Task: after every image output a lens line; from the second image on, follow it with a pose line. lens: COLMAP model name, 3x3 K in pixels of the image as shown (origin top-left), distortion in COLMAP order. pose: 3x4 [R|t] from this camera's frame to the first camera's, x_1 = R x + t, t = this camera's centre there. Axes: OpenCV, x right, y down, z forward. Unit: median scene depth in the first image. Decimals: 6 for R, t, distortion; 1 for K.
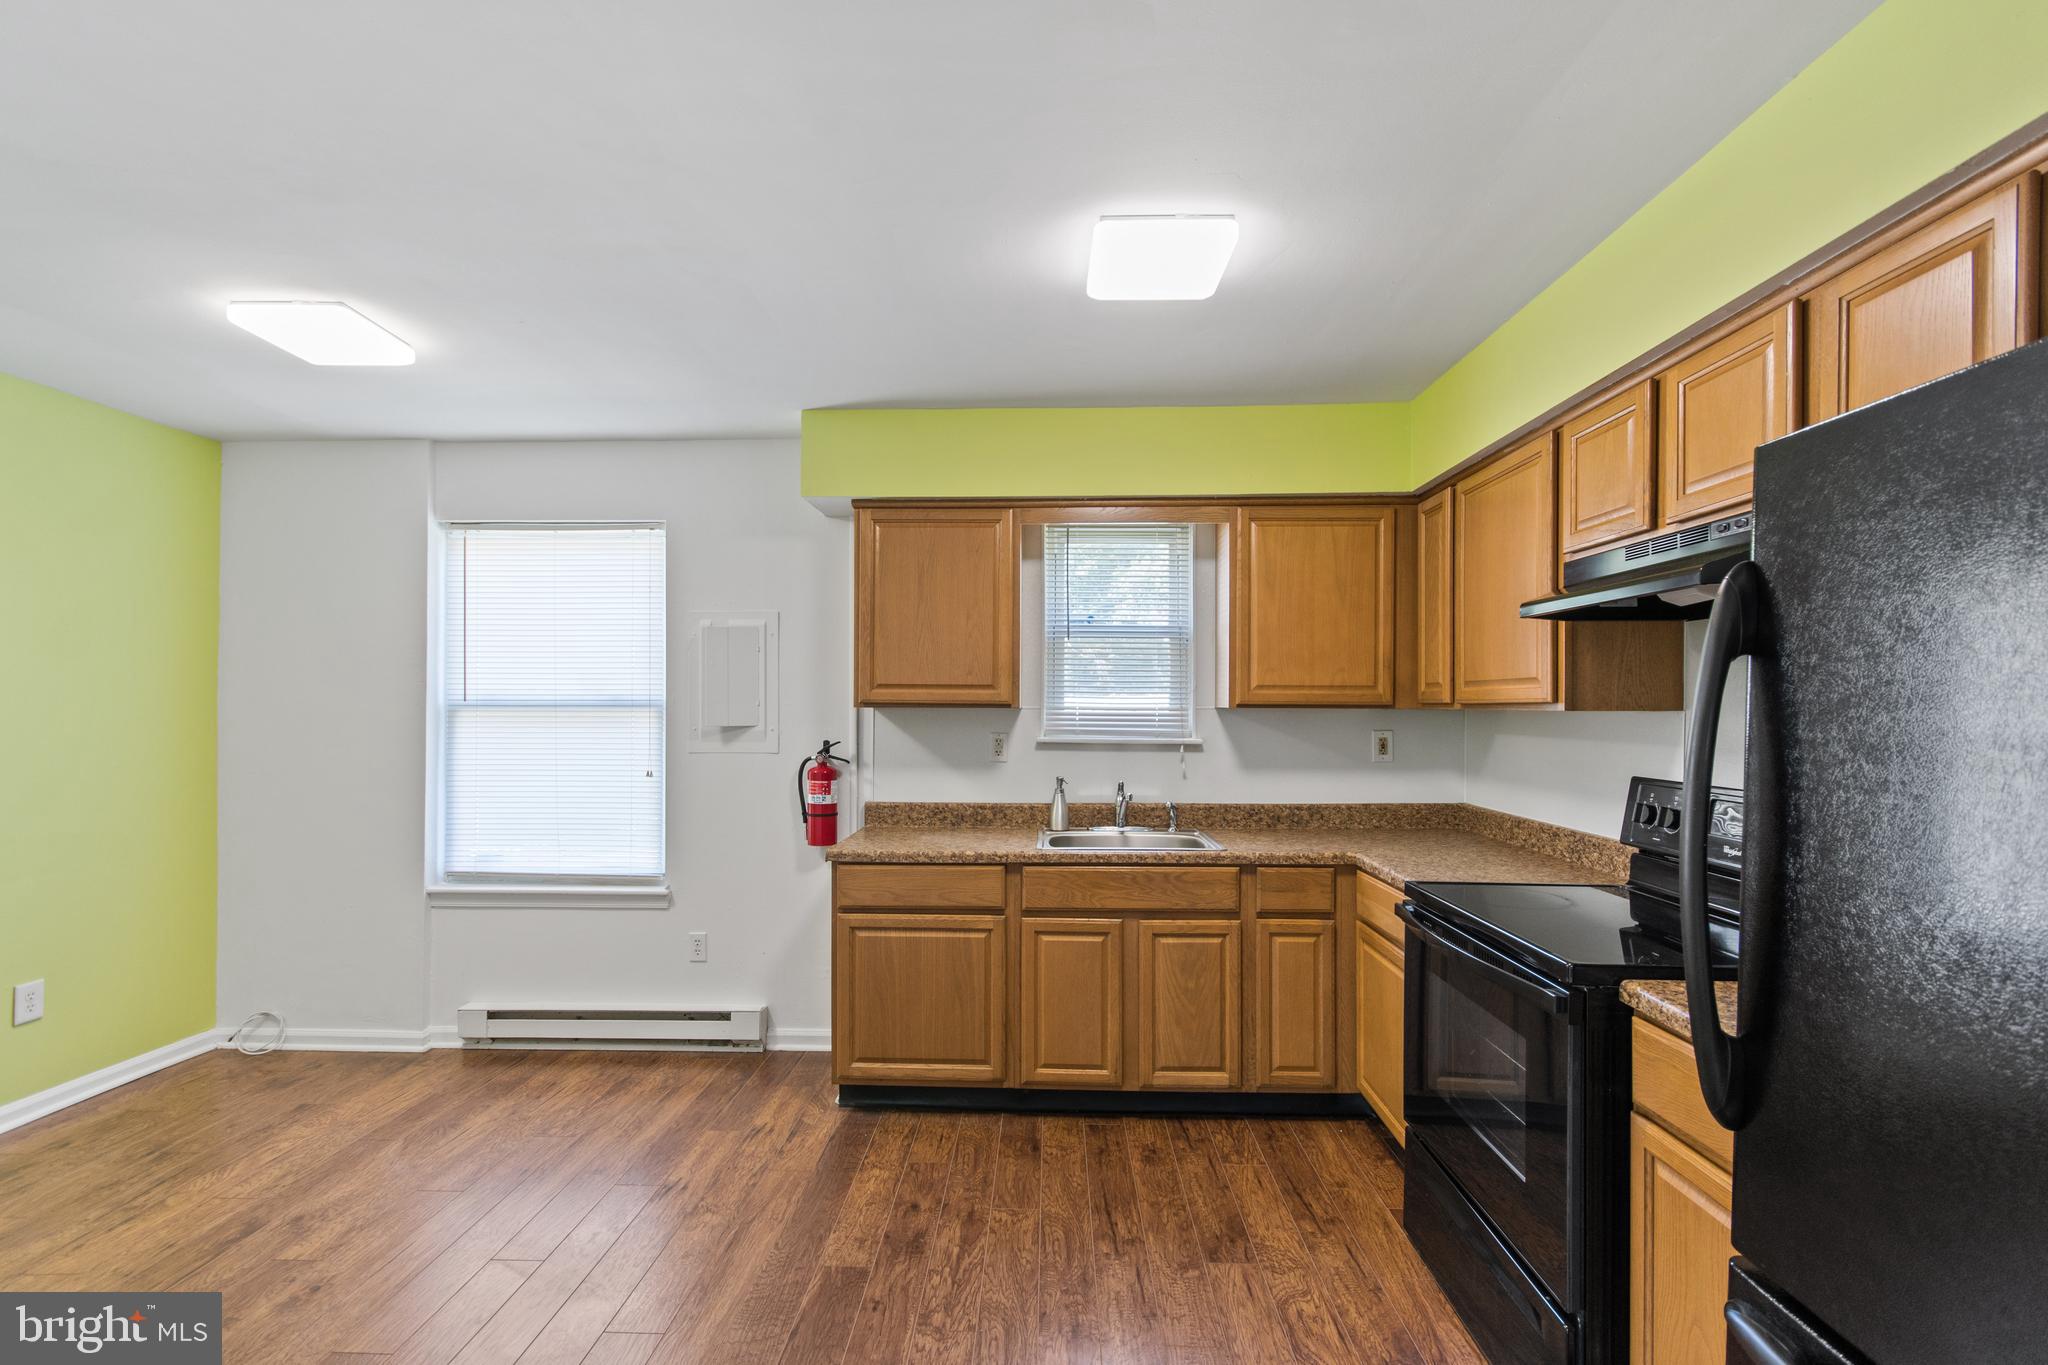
lens RADIAL K [[915.0, 0, 1035.5], [0, 915.0, 702.9], [0, 0, 1]] dist [-0.002622, 0.000377]
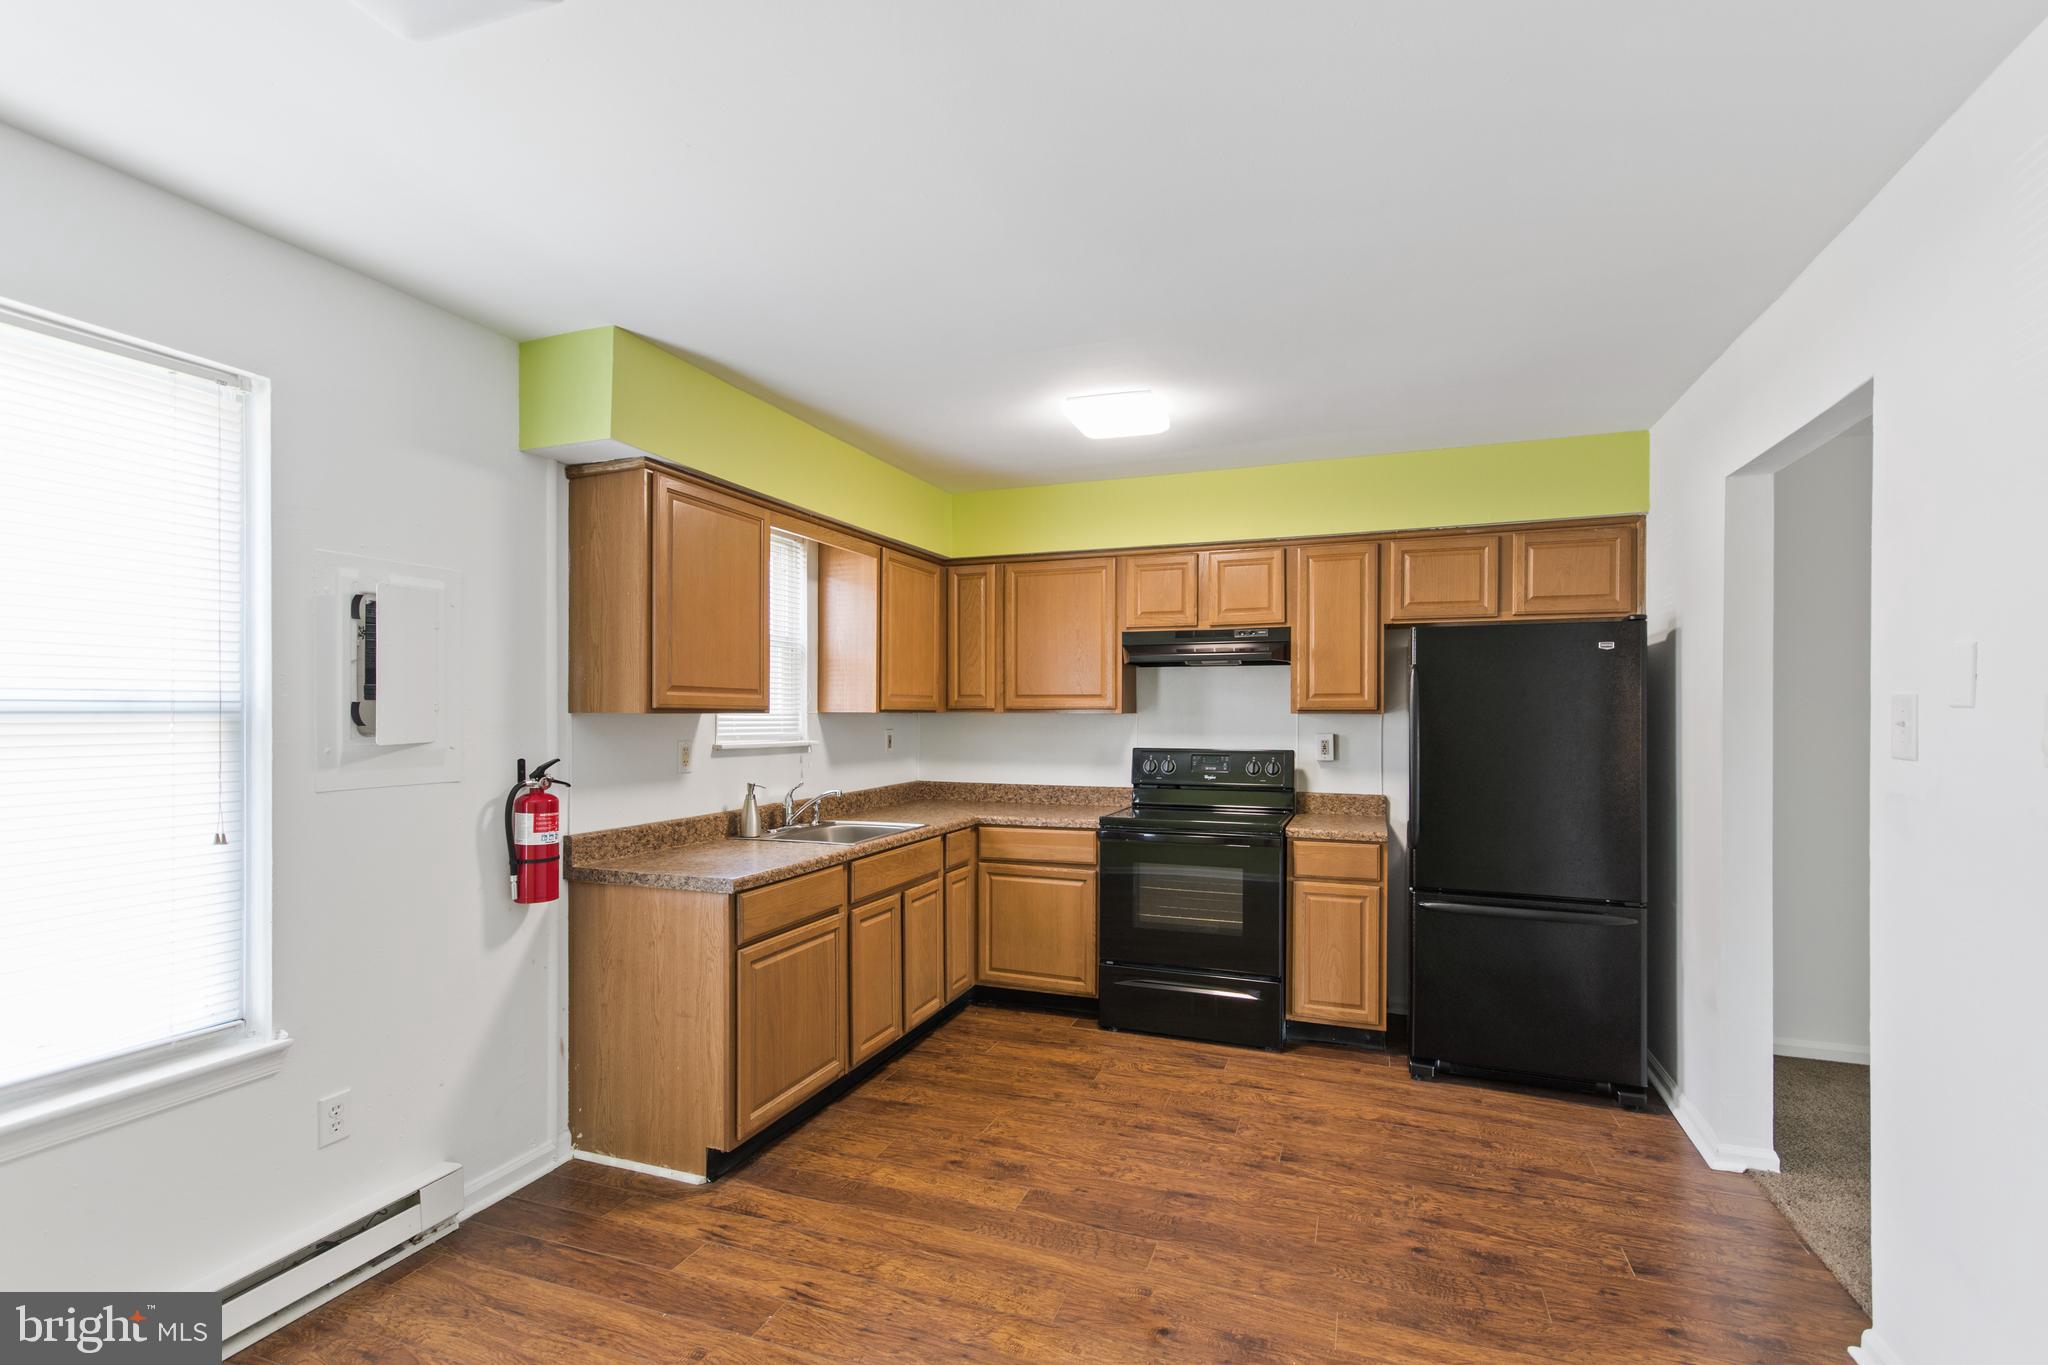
lens RADIAL K [[929.1, 0, 1041.5], [0, 929.1, 709.5], [0, 0, 1]] dist [-0.000869, 0.000781]
pose [[0.307467, 0.000427, 0.951559, -0.974918], [-0.003289, 0.999994, 0.000614, 0.000066], [-0.951553, -0.003318, 0.307466, 0.460513]]
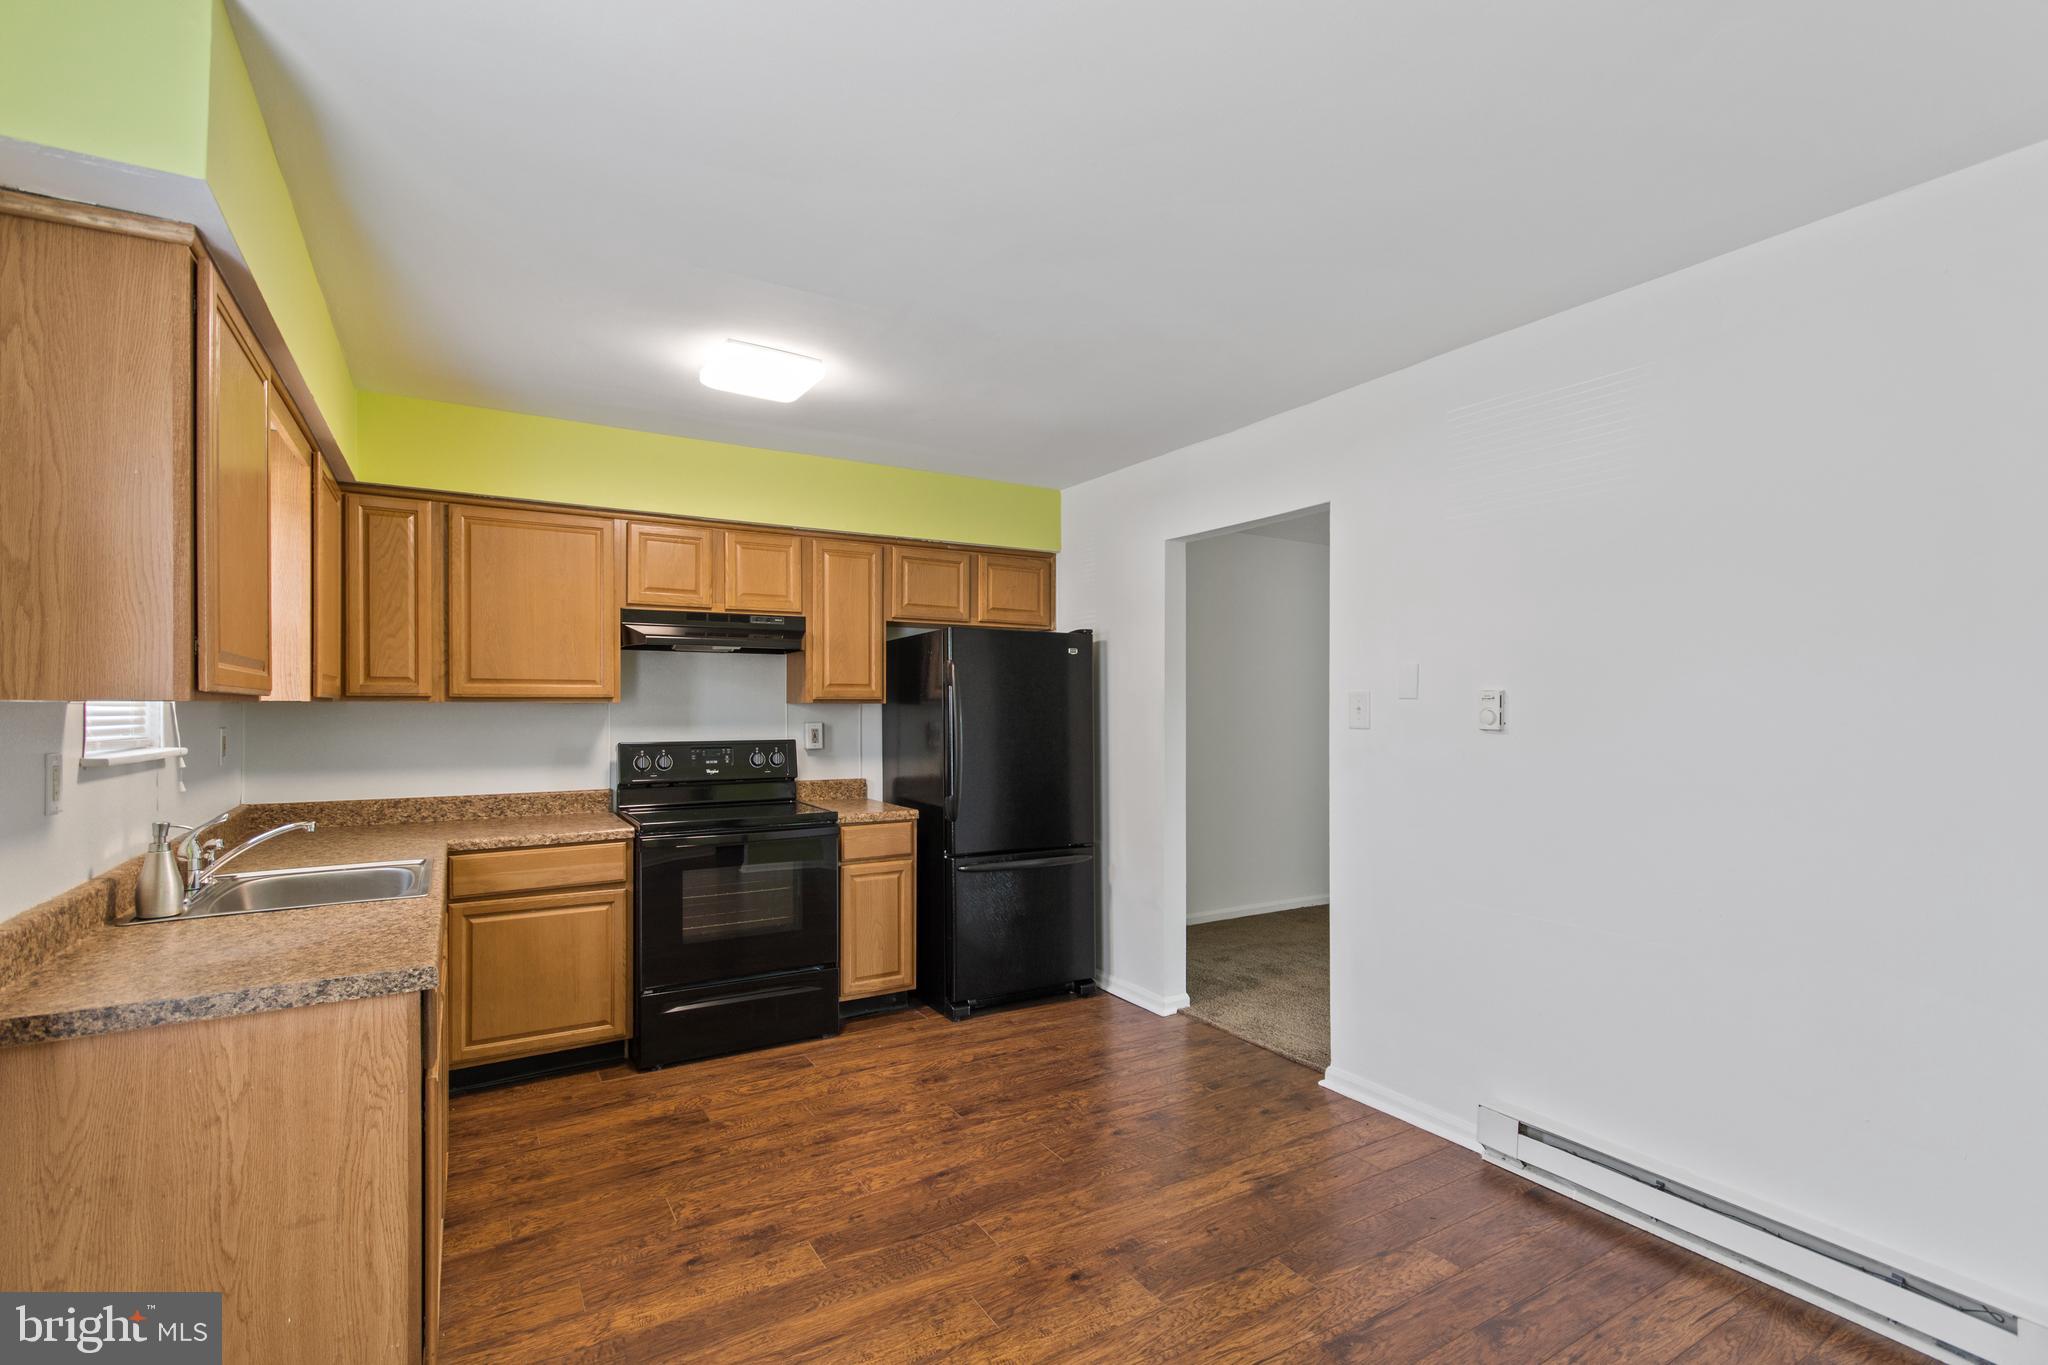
lens RADIAL K [[915.0, 0, 1035.5], [0, 915.0, 702.9], [0, 0, 1]] dist [-0.002622, 0.000377]
pose [[-0.557904, -0.001943, 0.829903, -0.877552], [-0.004298, 0.999991, -0.000548, 0.004968], [-0.829894, -0.003872, -0.557908, 1.014879]]
